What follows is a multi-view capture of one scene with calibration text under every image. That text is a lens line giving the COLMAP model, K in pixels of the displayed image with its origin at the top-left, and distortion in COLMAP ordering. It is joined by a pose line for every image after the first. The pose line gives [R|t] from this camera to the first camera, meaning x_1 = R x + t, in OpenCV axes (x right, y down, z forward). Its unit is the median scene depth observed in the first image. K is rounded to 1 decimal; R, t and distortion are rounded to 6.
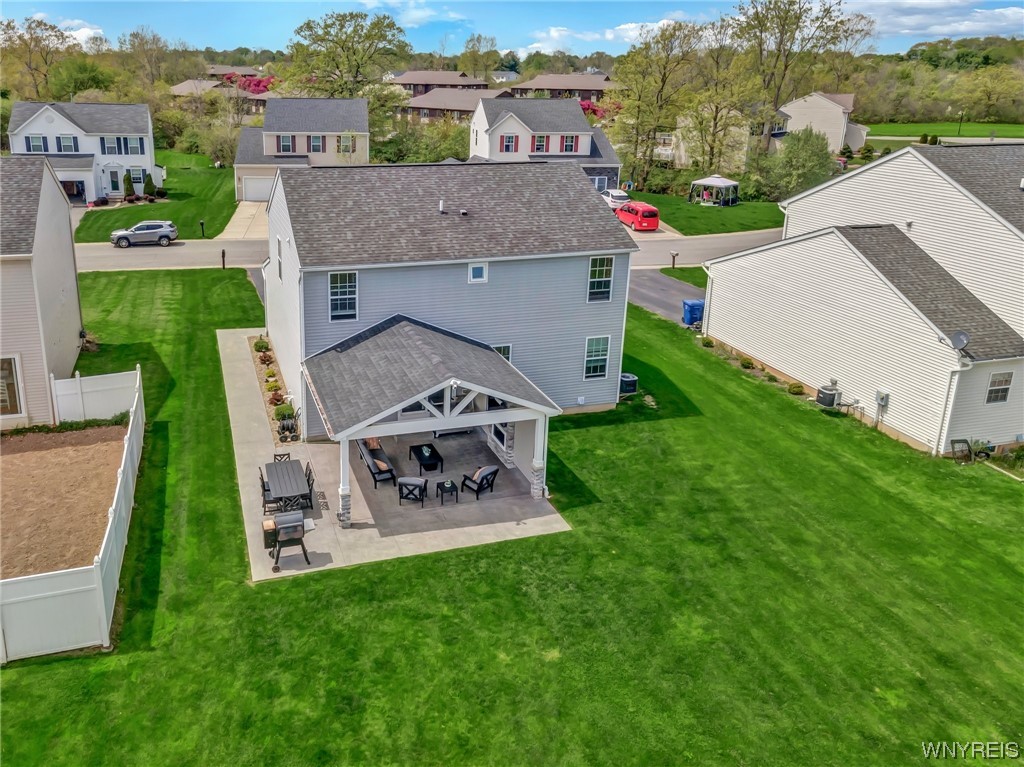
lens RADIAL K [[815.7, 0, 427.8], [0, 815.7, 319.7], [0, 0, 1]] dist [0.044958, -0.003407]
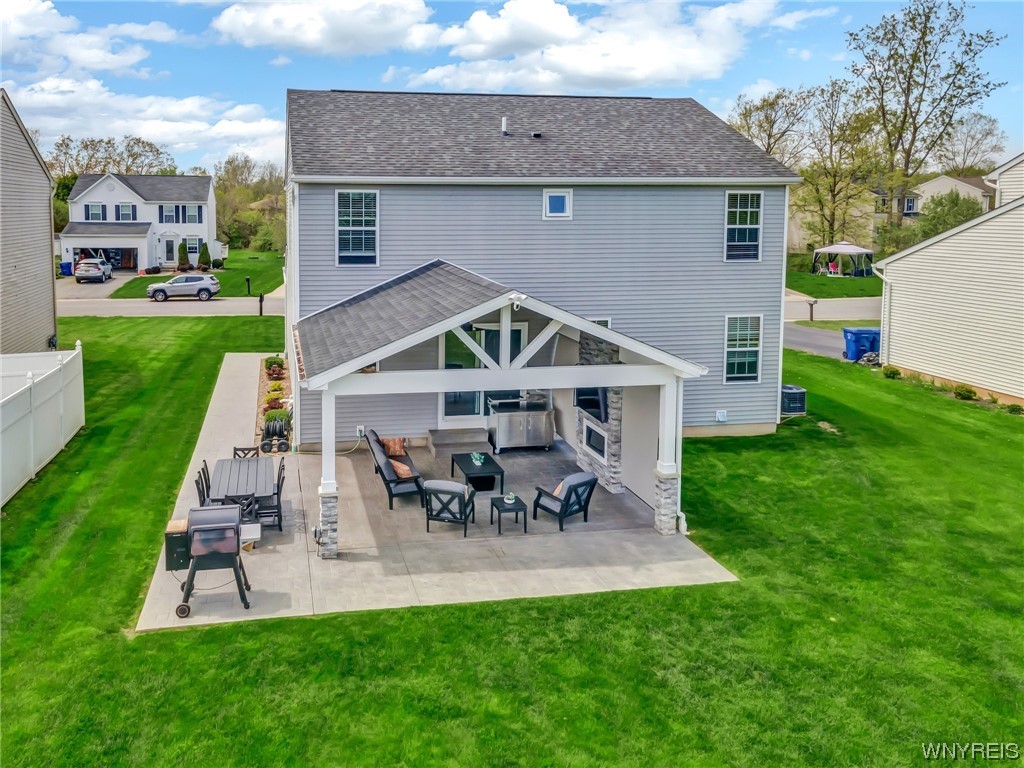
lens RADIAL K [[828.2, 0, 403.7], [0, 828.2, 282.3], [0, 0, 1]] dist [0.017005, 0.014008]
pose [[0.991764, -0.003388, -0.128032, 0.025671], [-0.022431, 0.979604, -0.199679, 0.167991], [0.126097, 0.200907, 0.971461, 0.374859]]
